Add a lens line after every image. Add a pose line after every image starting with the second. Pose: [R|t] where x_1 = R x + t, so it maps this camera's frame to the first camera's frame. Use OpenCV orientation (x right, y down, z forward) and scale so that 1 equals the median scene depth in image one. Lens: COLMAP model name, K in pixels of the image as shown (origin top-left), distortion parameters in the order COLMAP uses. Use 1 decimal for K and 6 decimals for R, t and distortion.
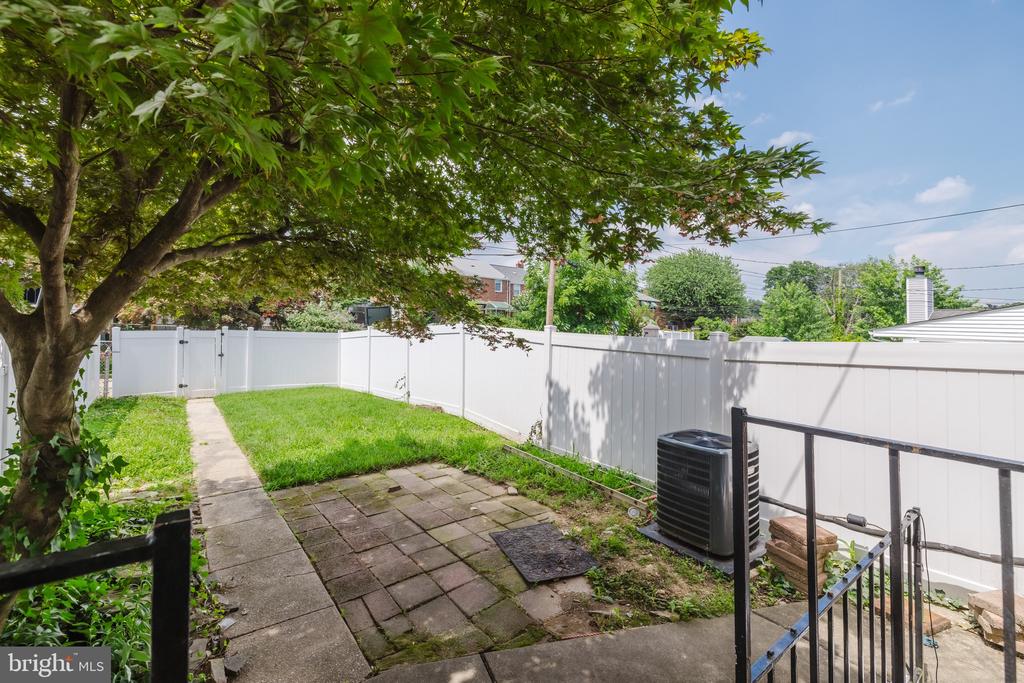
lens RADIAL K [[456.0, 0, 509.5], [0, 456.0, 304.3], [0, 0, 1]] dist [-0.000693, 0.000037]
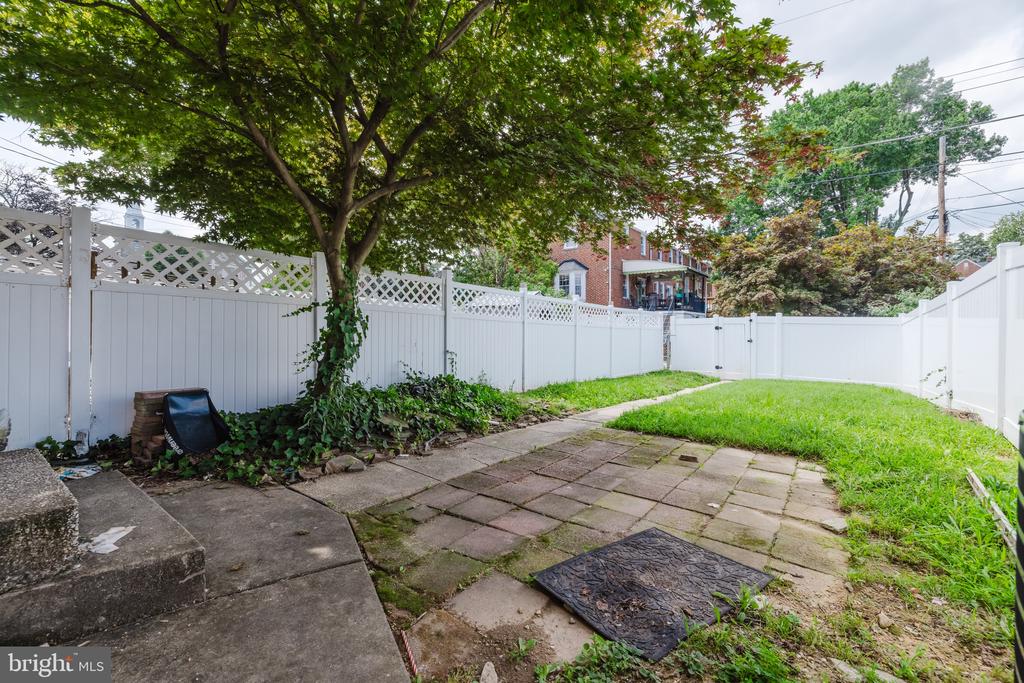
lens RADIAL K [[429.3, 0, 512.9], [0, 429.3, 334.2], [0, 0, 1]] dist [-0.001177, 0.000097]
pose [[0.242961, -0.015697, -0.969909, 0.467800], [0.027853, 0.999570, -0.009200, 0.247205], [0.969636, -0.024779, 0.243294, 0.689381]]
